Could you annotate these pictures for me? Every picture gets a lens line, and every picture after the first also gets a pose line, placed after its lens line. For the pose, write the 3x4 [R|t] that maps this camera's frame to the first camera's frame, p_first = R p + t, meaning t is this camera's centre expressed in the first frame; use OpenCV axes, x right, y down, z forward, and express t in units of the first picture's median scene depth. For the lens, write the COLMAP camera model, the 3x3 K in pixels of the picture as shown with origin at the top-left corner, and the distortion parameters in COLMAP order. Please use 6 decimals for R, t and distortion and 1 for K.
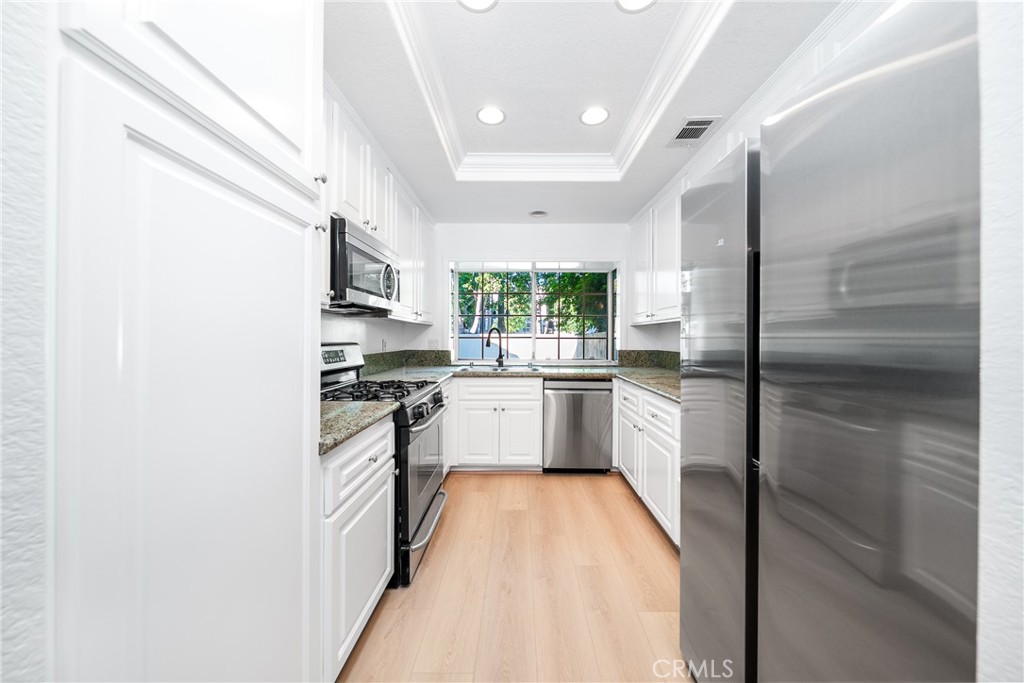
lens RADIAL K [[349.2, 0, 515.0], [0, 349.2, 338.1], [0, 0, 1]] dist [0.000243, 0.000004]
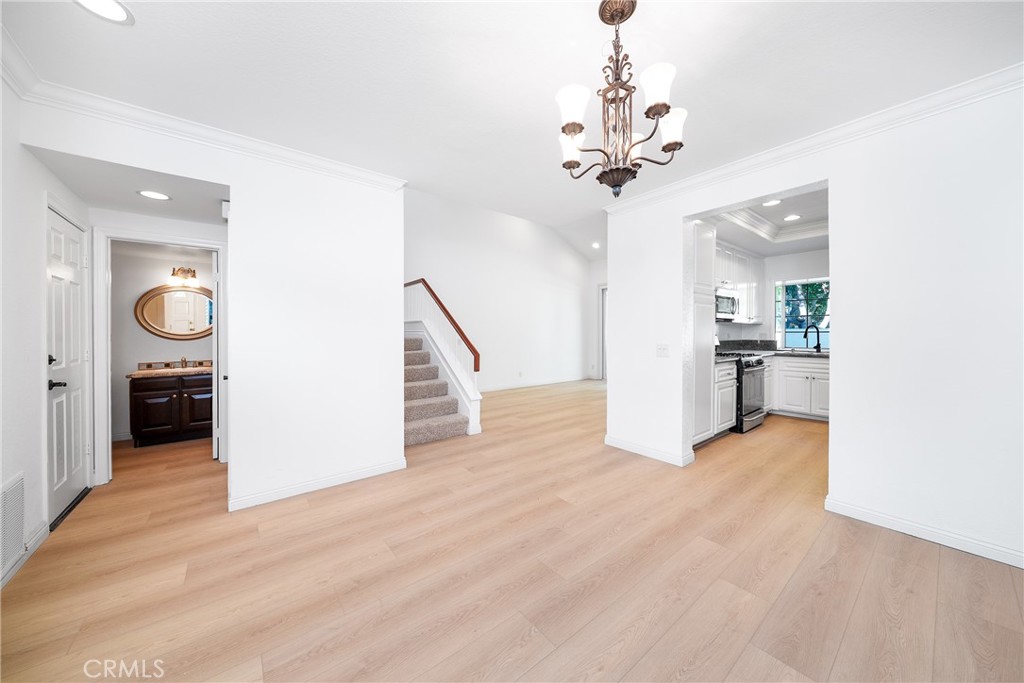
lens RADIAL K [[349.2, 0, 515.0], [0, 349.2, 338.1], [0, 0, 1]] dist [0.000243, 0.000004]
pose [[0.633609, 0.007072, -0.773621, 0.340087], [0.006303, 0.999878, 0.014302, -0.004703], [0.773628, -0.013937, 0.633487, -1.055056]]
